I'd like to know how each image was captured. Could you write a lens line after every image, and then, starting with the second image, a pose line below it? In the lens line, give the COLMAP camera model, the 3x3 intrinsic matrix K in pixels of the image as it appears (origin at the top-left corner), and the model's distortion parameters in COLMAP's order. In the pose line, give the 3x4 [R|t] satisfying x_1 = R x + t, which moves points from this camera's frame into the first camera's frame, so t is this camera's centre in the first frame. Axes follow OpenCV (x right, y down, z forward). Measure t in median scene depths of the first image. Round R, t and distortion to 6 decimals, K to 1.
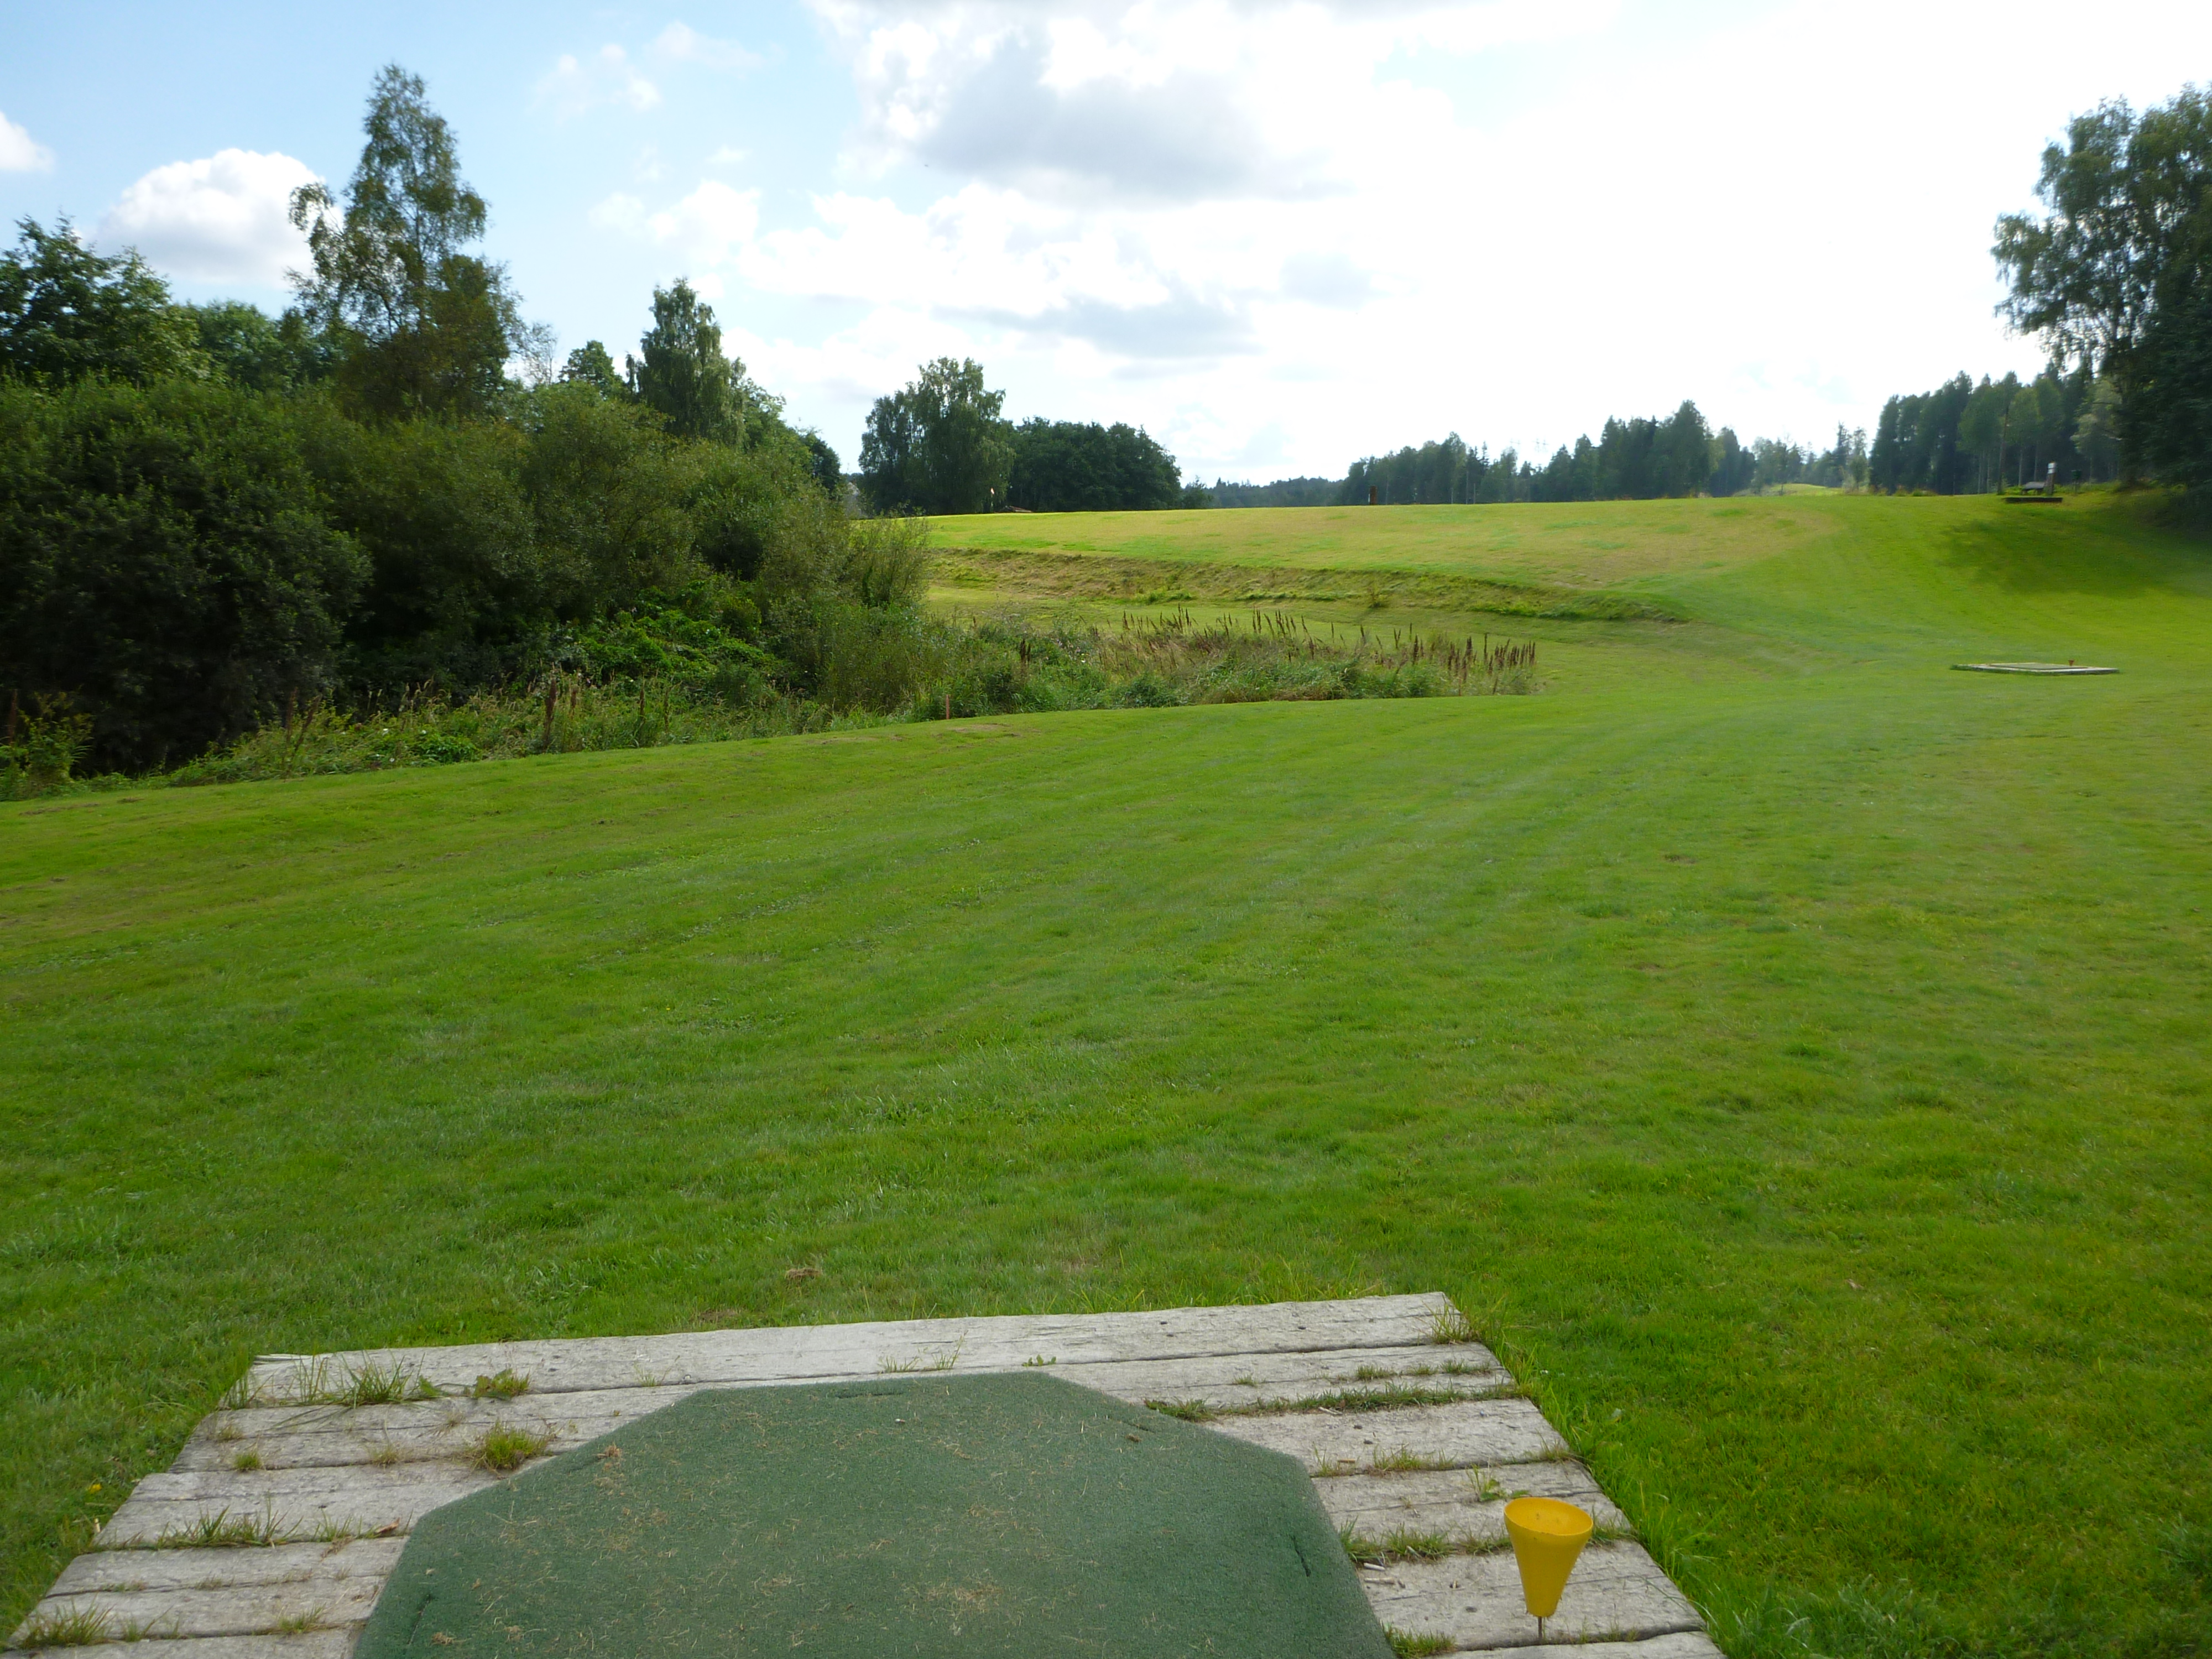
lens RADIAL K [[1790.7, 0, 1115.5], [0, 1790.7, 827.3], [0, 0, 1]] dist [0.008430, -0.002953]
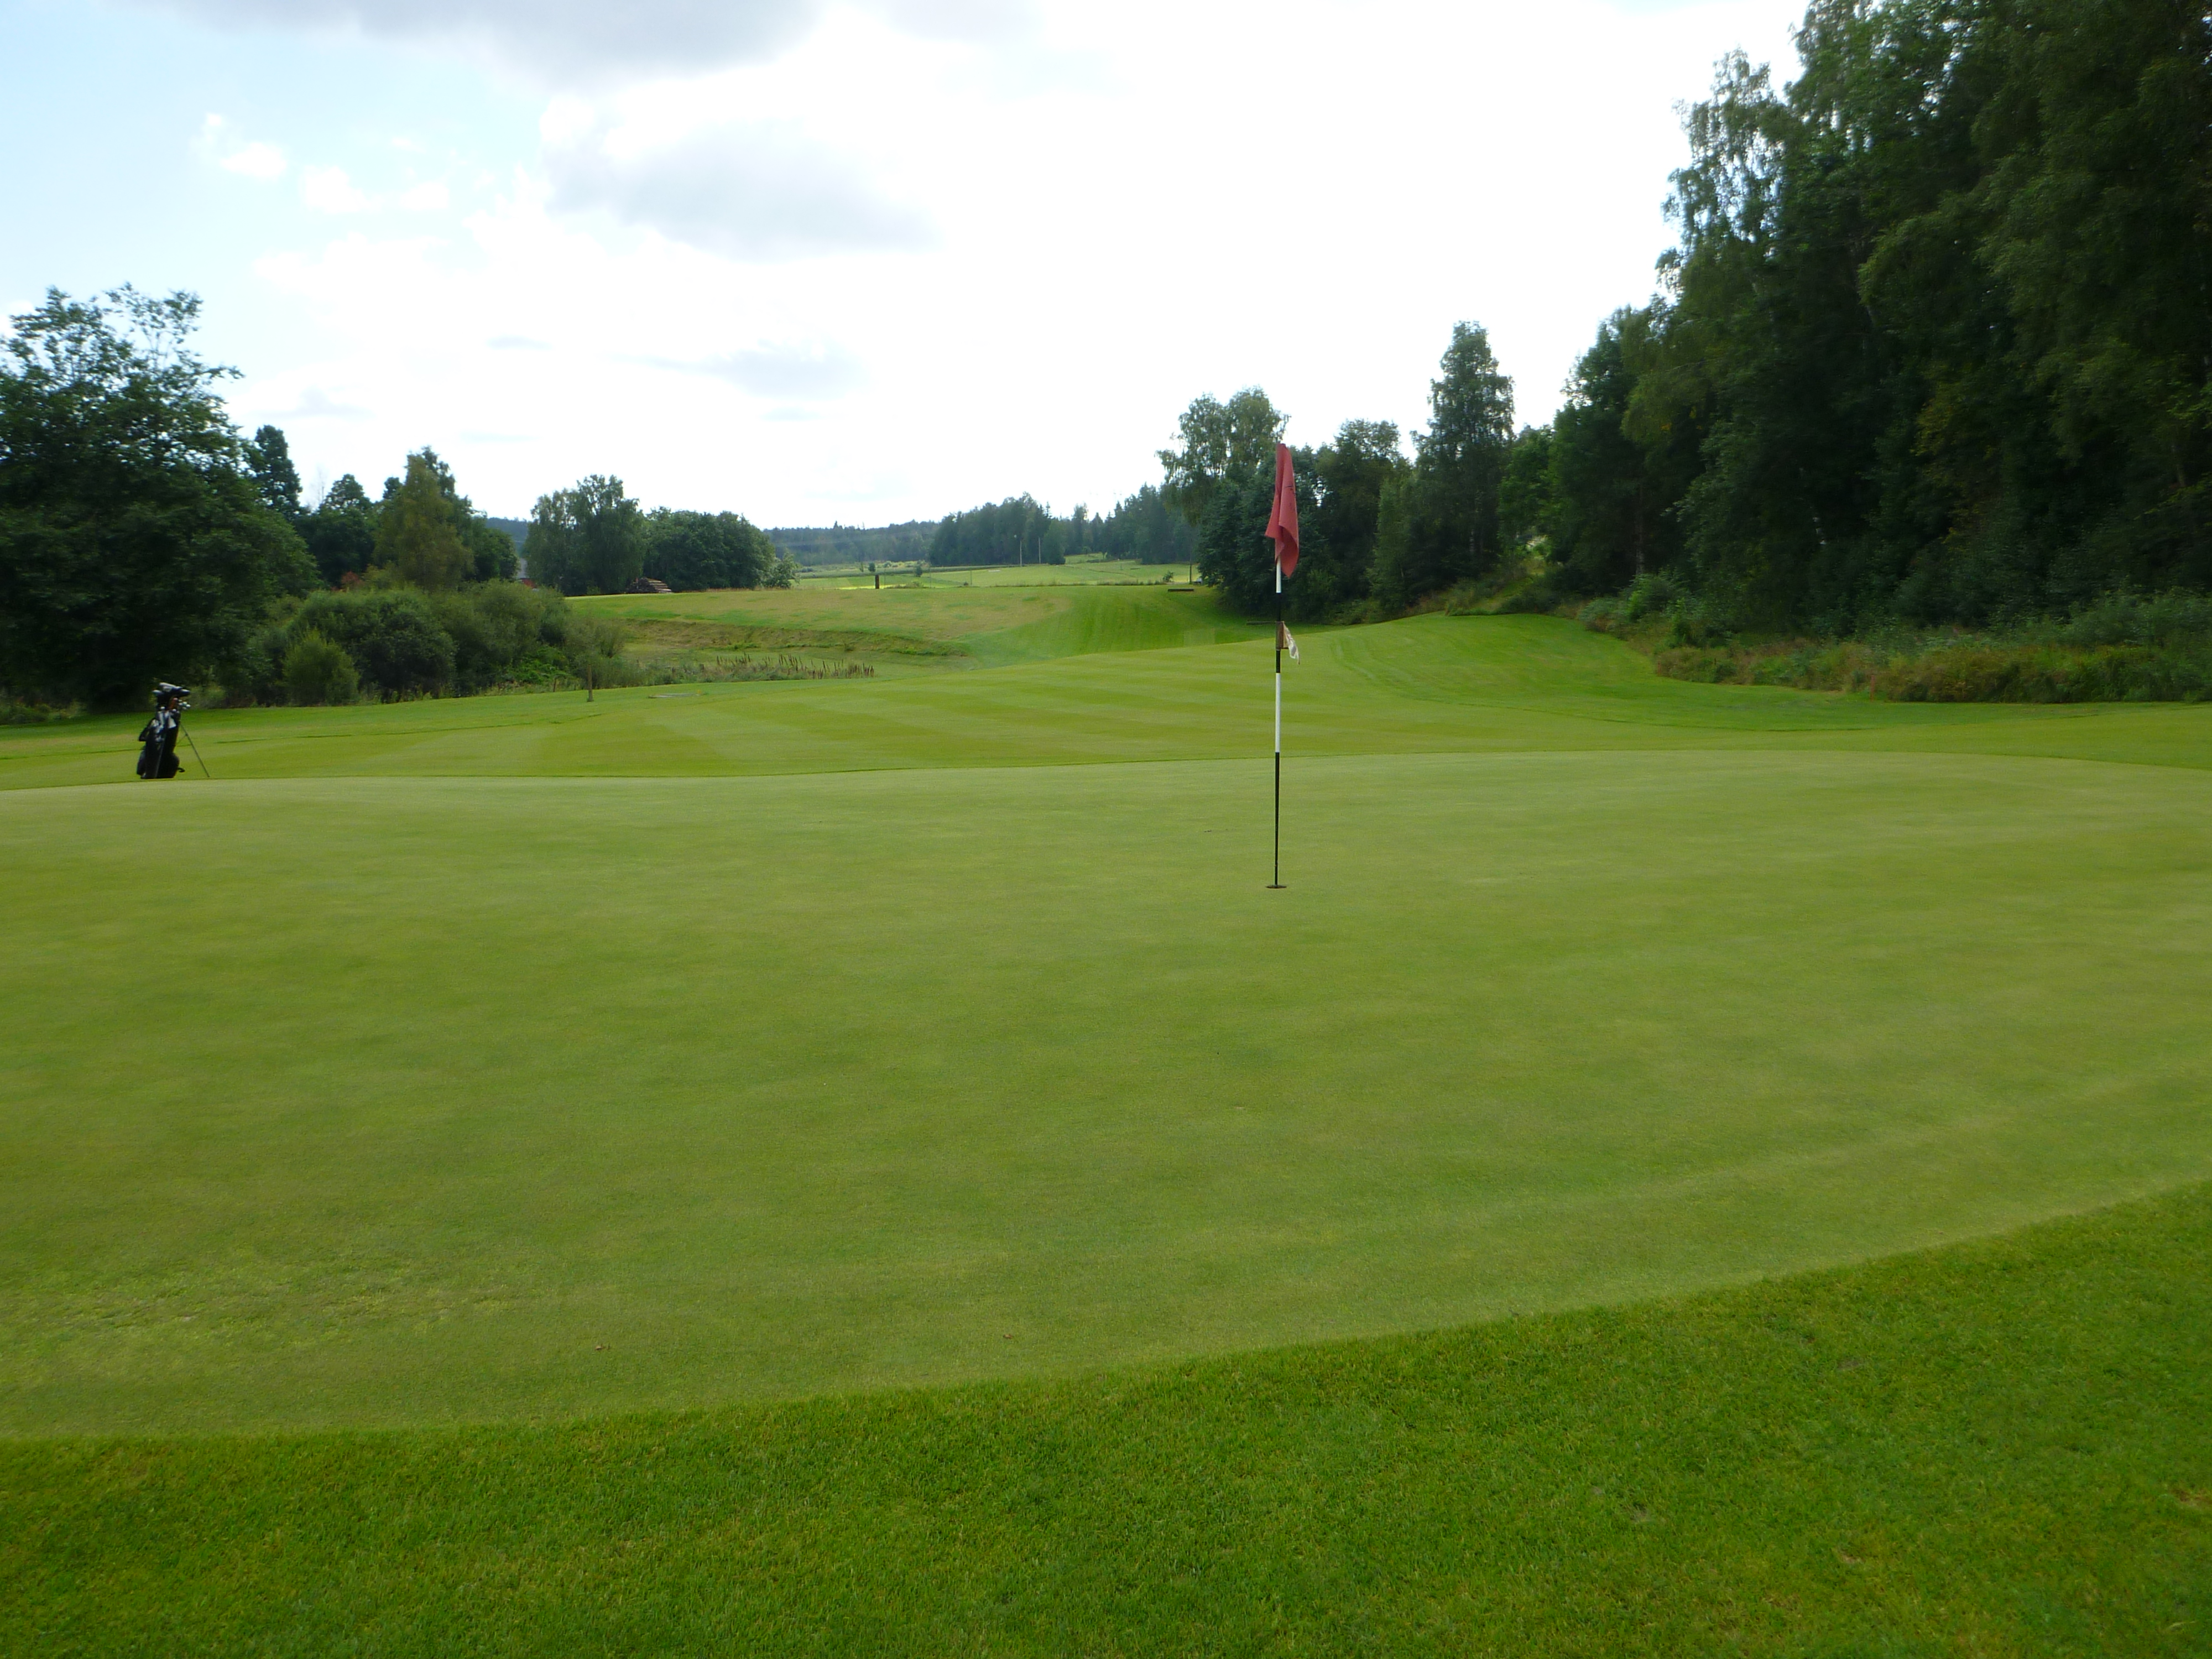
lens RADIAL K [[1790.7, 0, 1090.8], [0, 1790.7, 818.0], [0, 0, 1]] dist [0.008430, -0.002953]
pose [[0.981805, -0.036442, 0.186362, 0.017727], [0.040846, 0.998968, -0.019847, 0.058601], [-0.185446, 0.027098, 0.982281, -0.516772]]
